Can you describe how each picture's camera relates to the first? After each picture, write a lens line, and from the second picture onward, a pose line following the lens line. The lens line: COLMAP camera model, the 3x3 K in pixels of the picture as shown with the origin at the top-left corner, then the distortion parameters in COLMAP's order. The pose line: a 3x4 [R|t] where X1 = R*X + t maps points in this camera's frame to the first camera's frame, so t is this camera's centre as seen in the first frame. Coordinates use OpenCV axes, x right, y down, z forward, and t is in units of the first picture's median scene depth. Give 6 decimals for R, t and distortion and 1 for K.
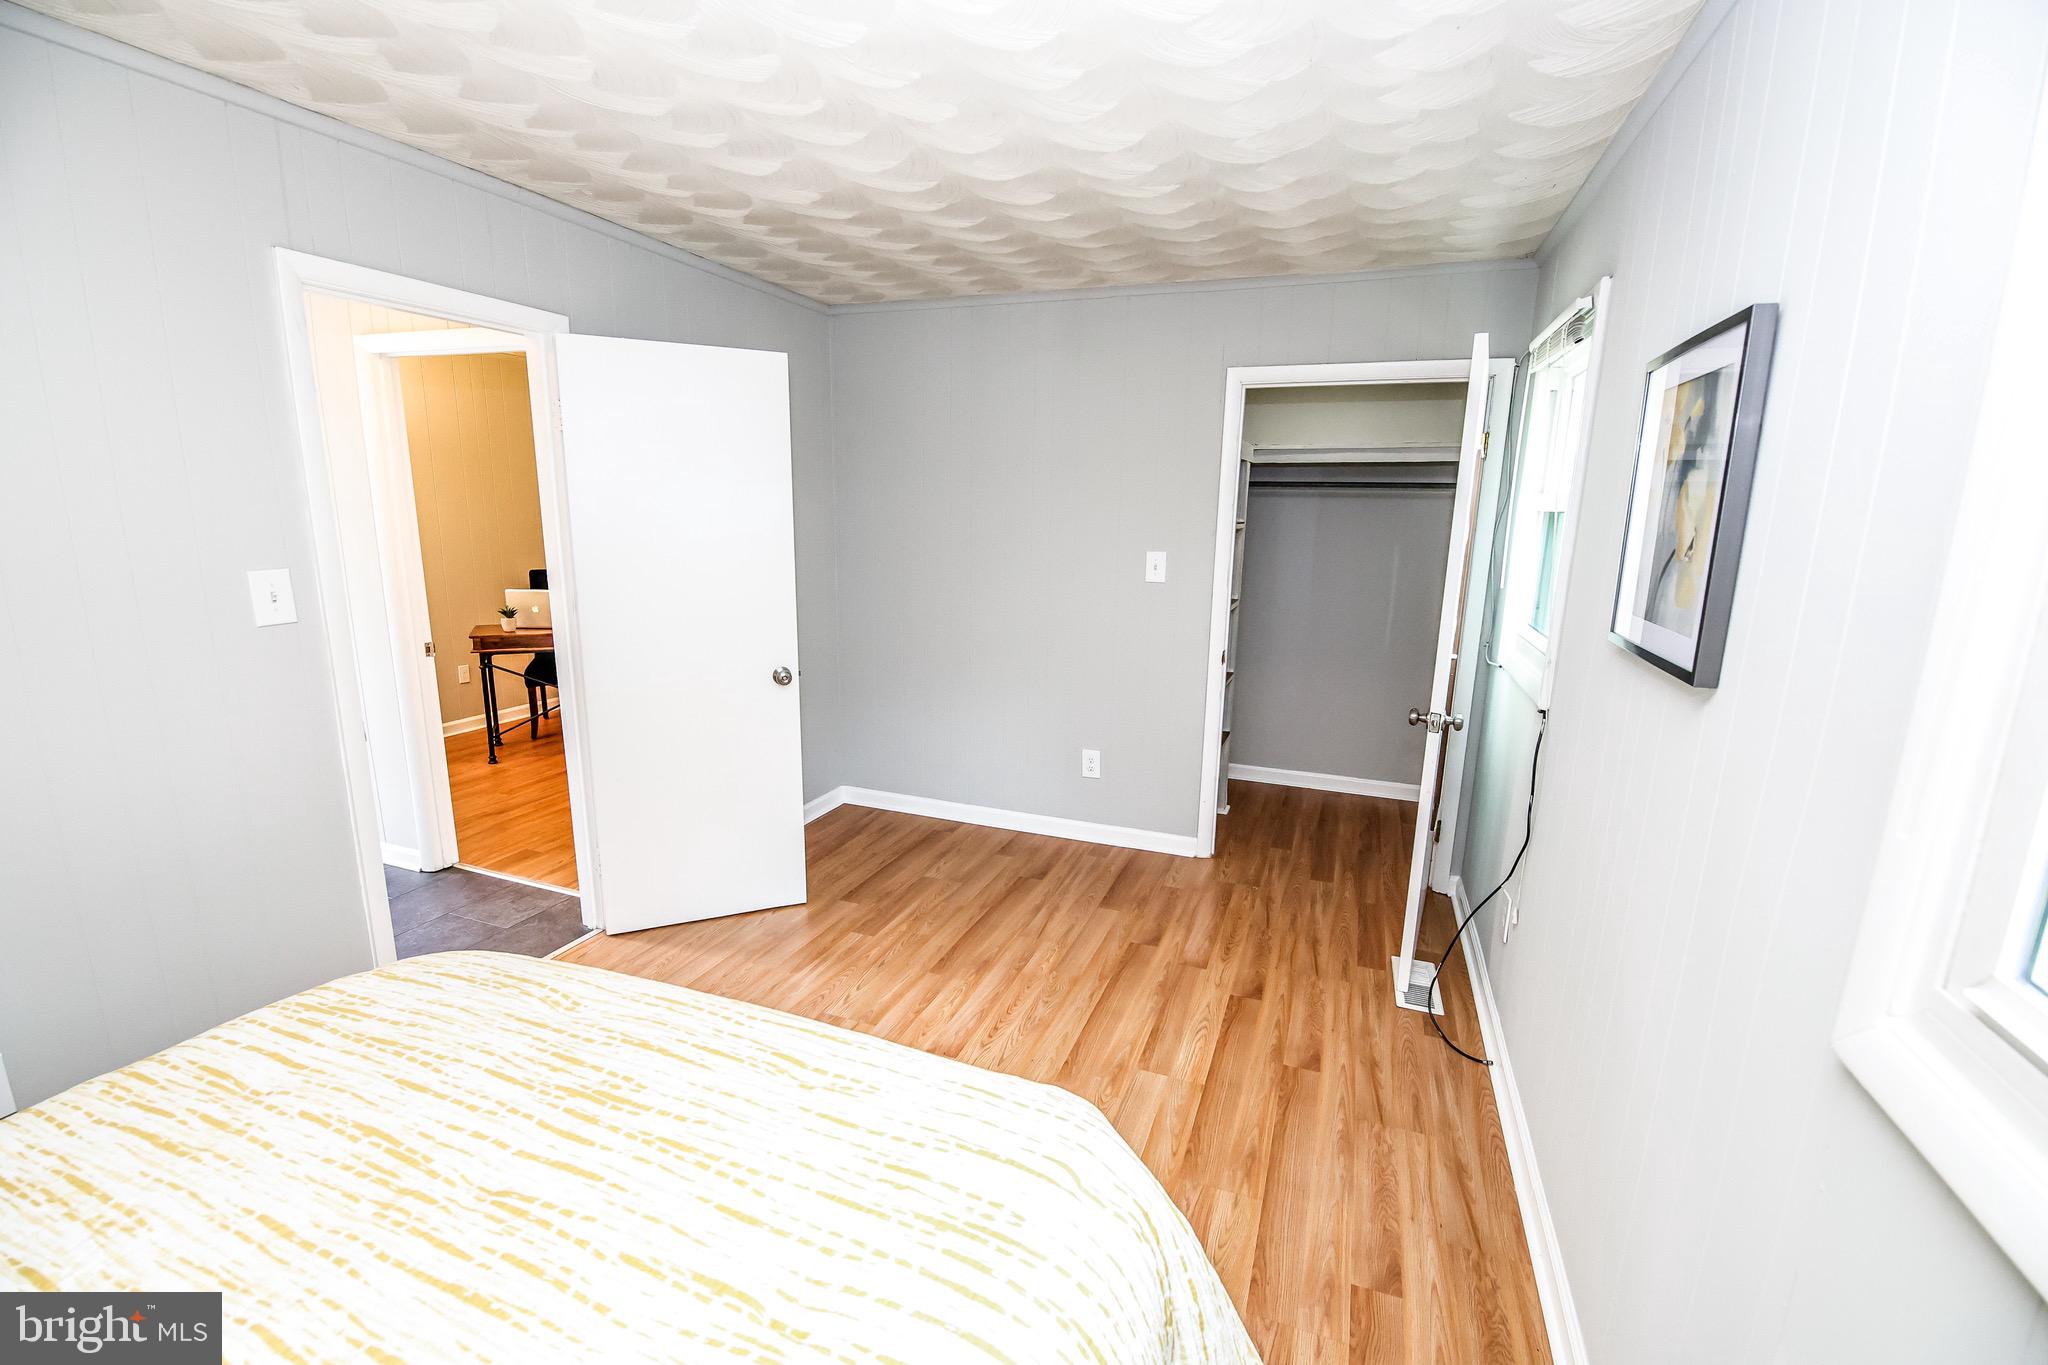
lens RADIAL K [[873.3, 0, 1029.9], [0, 873.3, 699.2], [0, 0, 1]] dist [-0.011620, -0.004650]
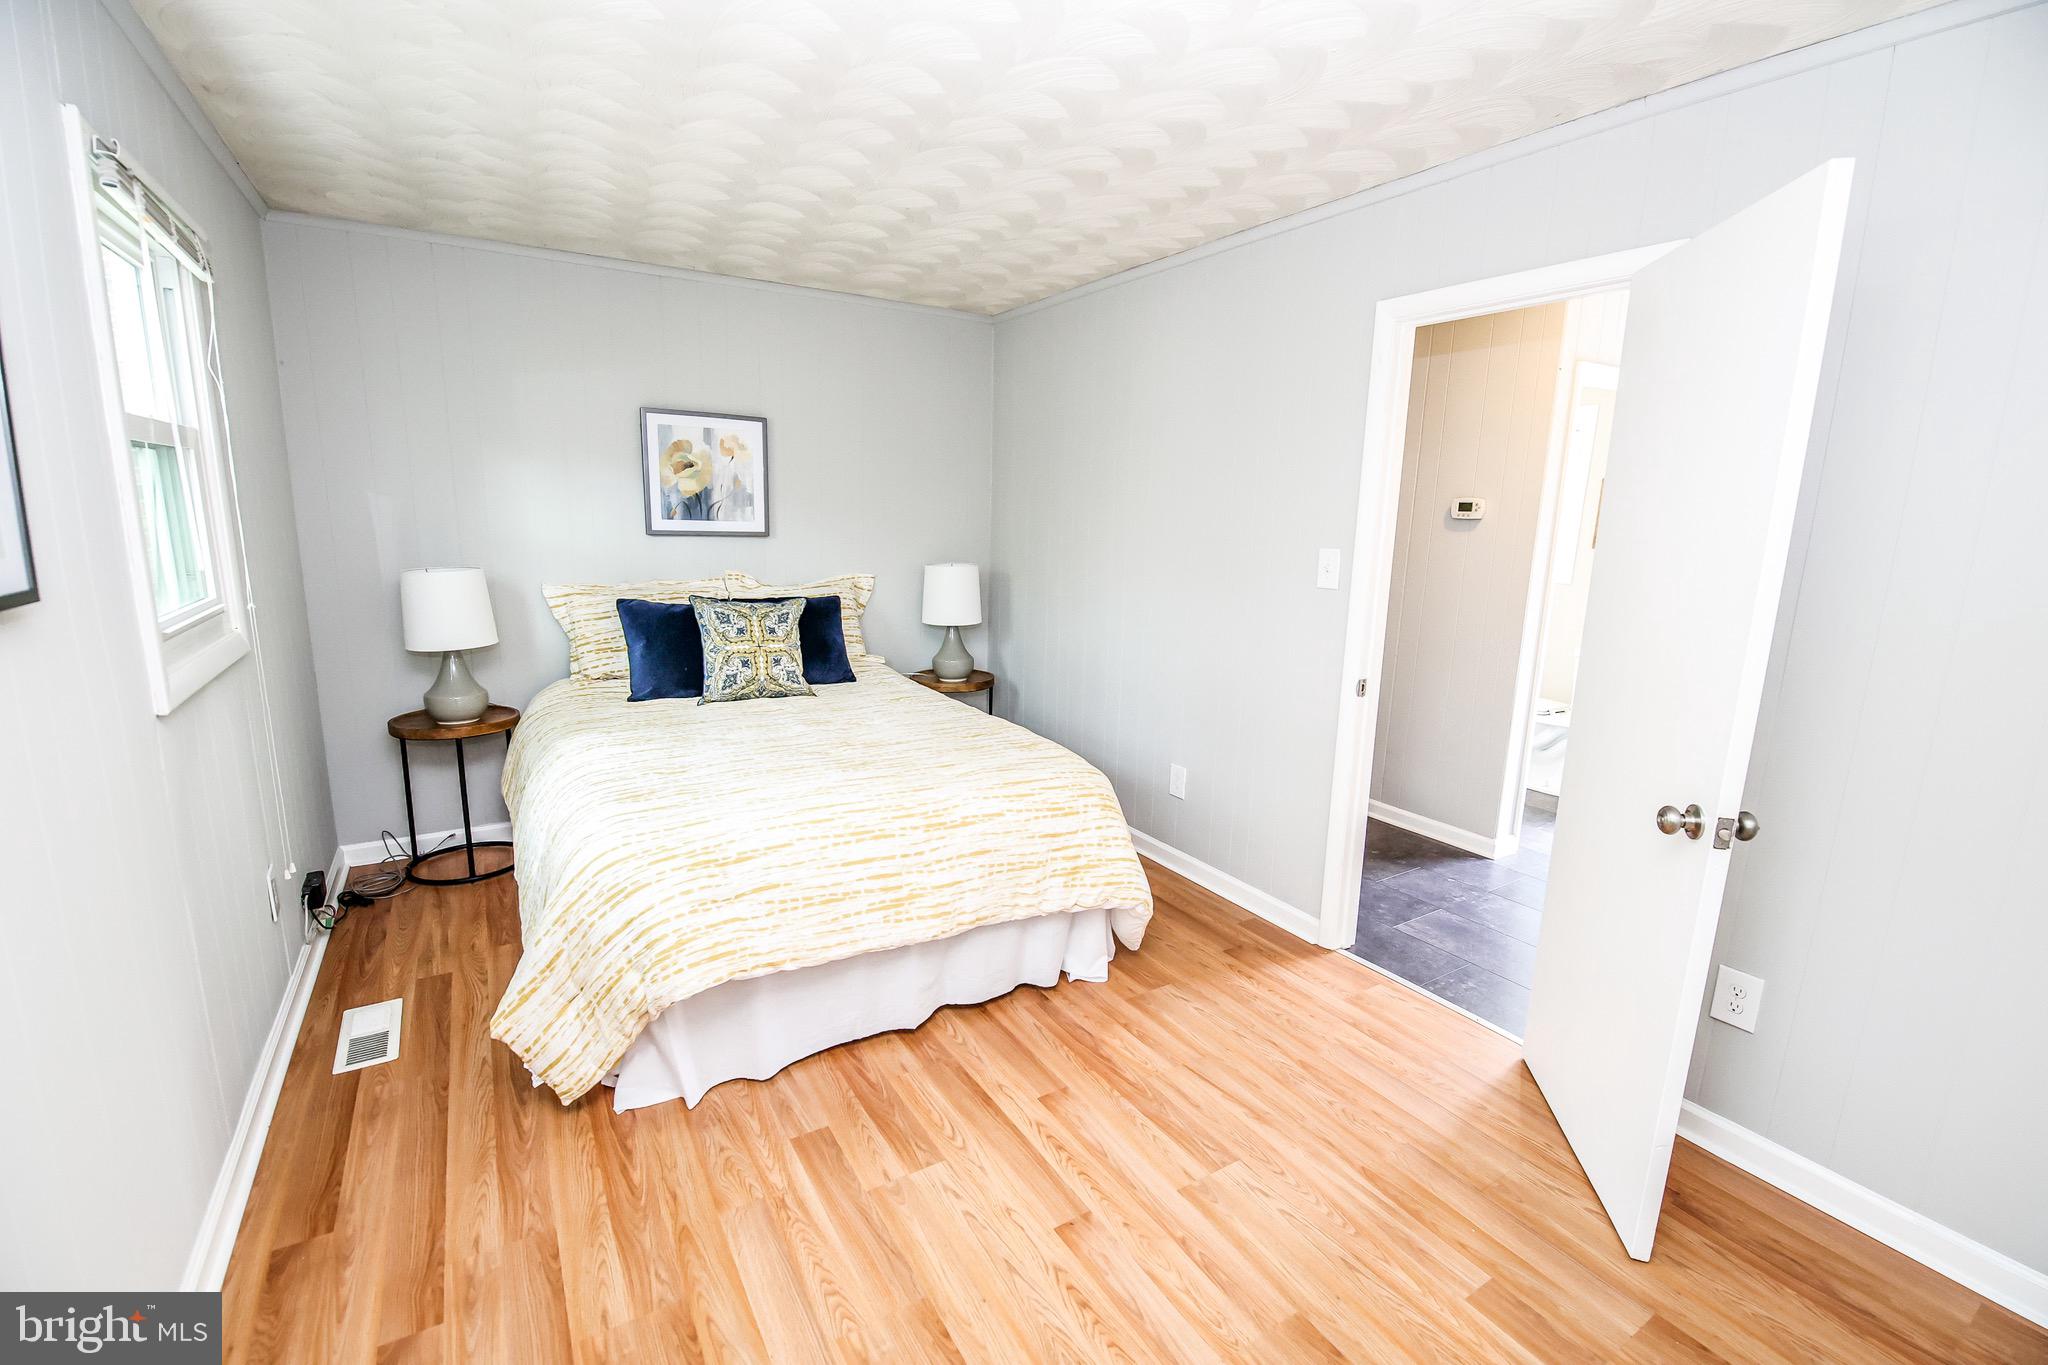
lens RADIAL K [[873.3, 0, 1018.4], [0, 873.3, 676.2], [0, 0, 1]] dist [-0.011620, -0.004650]
pose [[-0.615006, 0.106229, -0.781334, 0.587948], [-0.206412, 0.934643, 0.289545, -0.287808], [0.761027, 0.339349, -0.552884, 1.607173]]
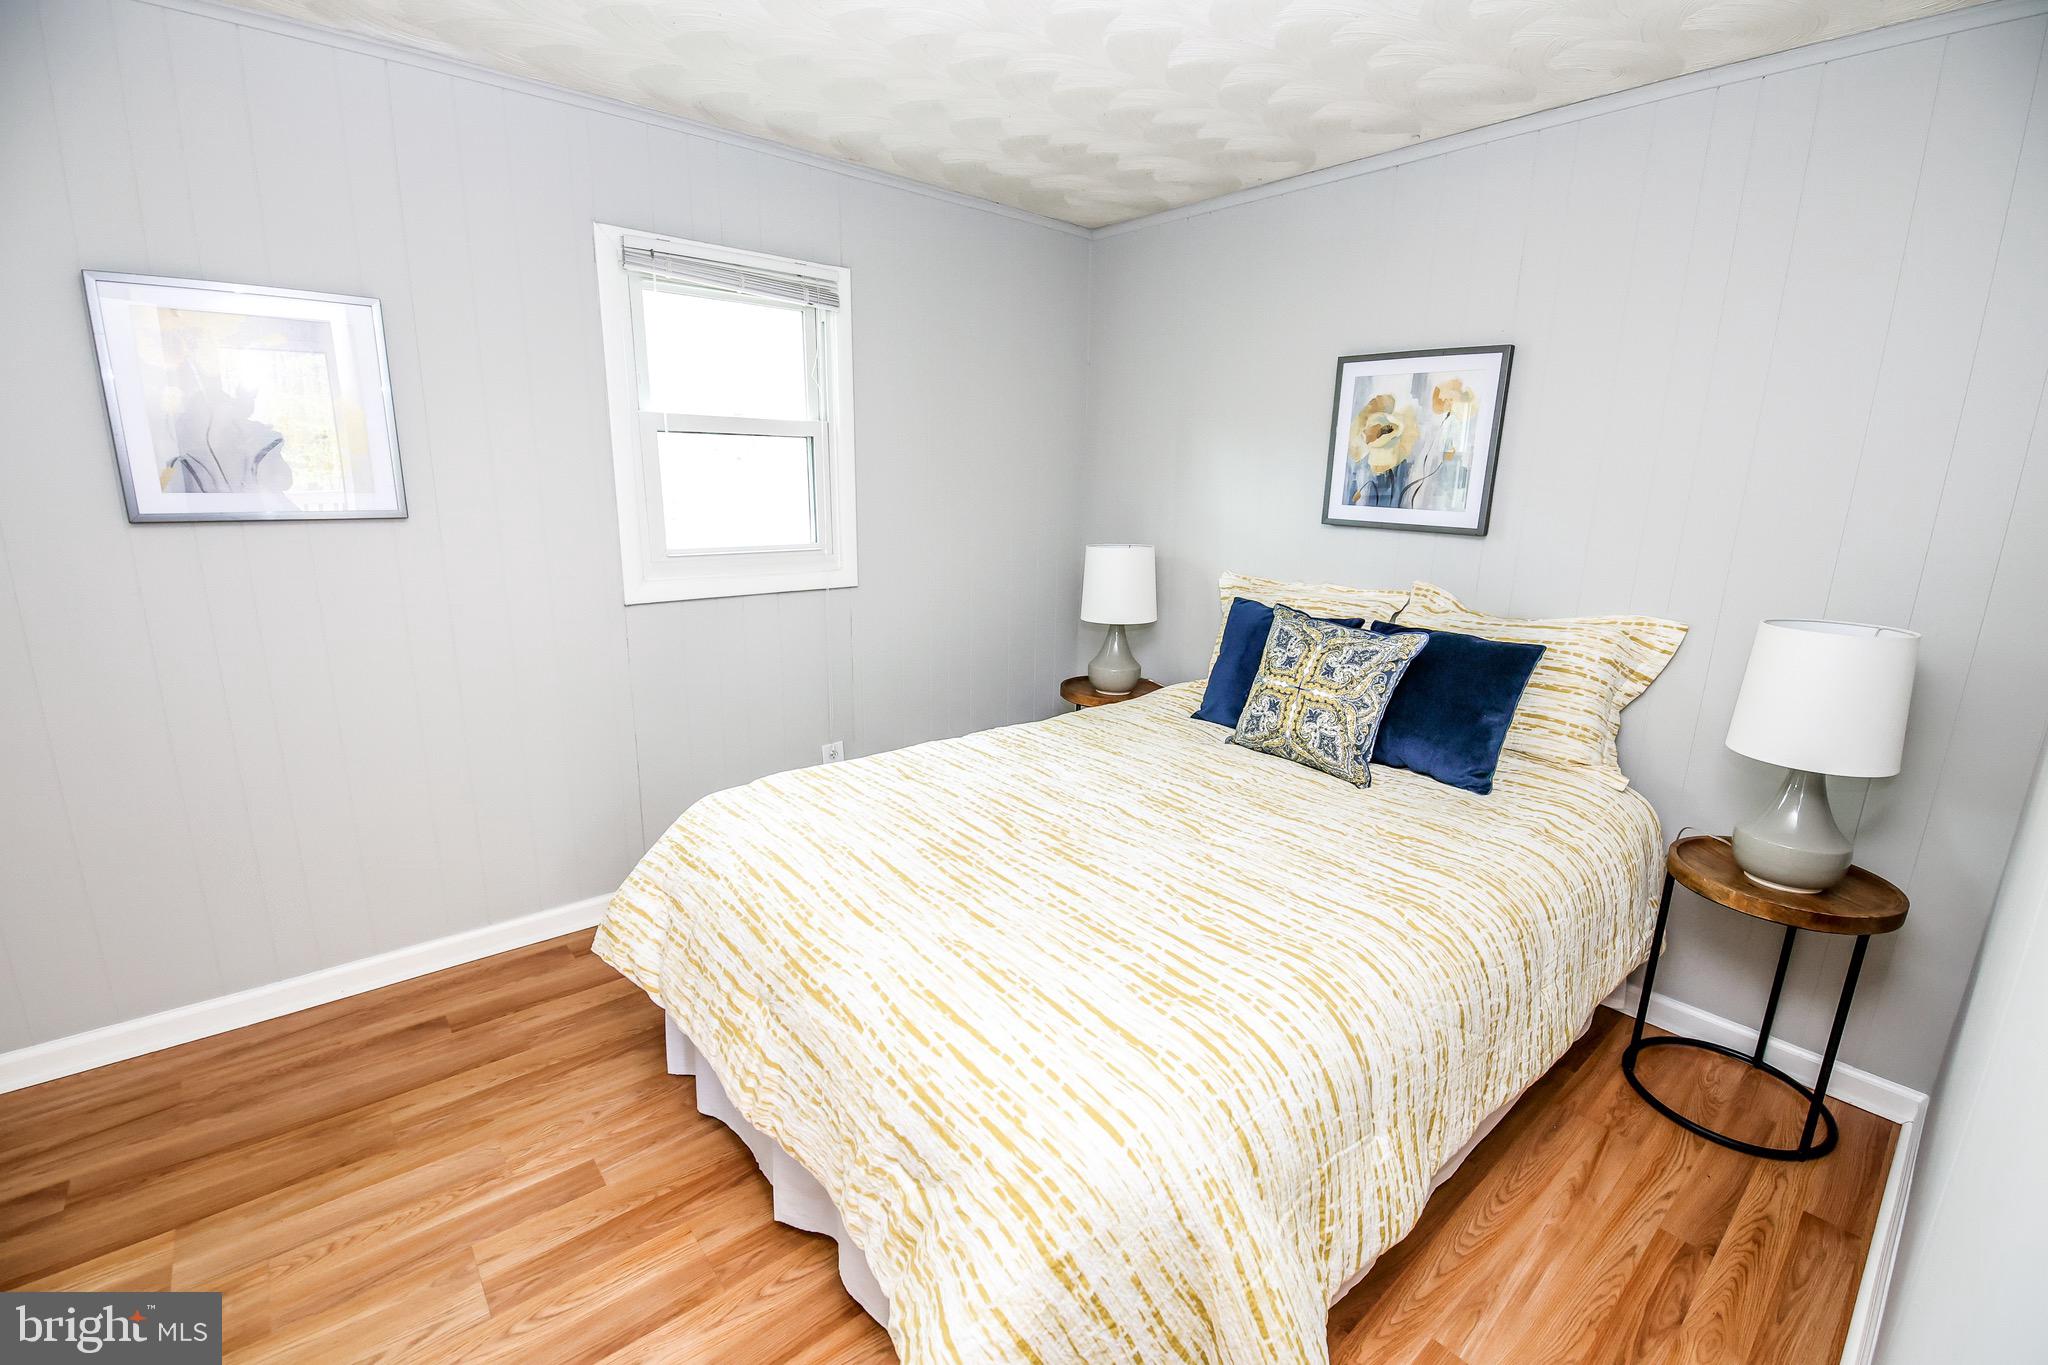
lens RADIAL K [[873.3, 0, 1035.0], [0, 873.3, 680.0], [0, 0, 1]] dist [-0.011620, -0.004650]
pose [[-0.875931, -0.153205, 0.457464, -0.832755], [0.057886, 0.908009, 0.414931, -0.258277], [-0.478951, 0.389932, -0.786485, 1.312927]]
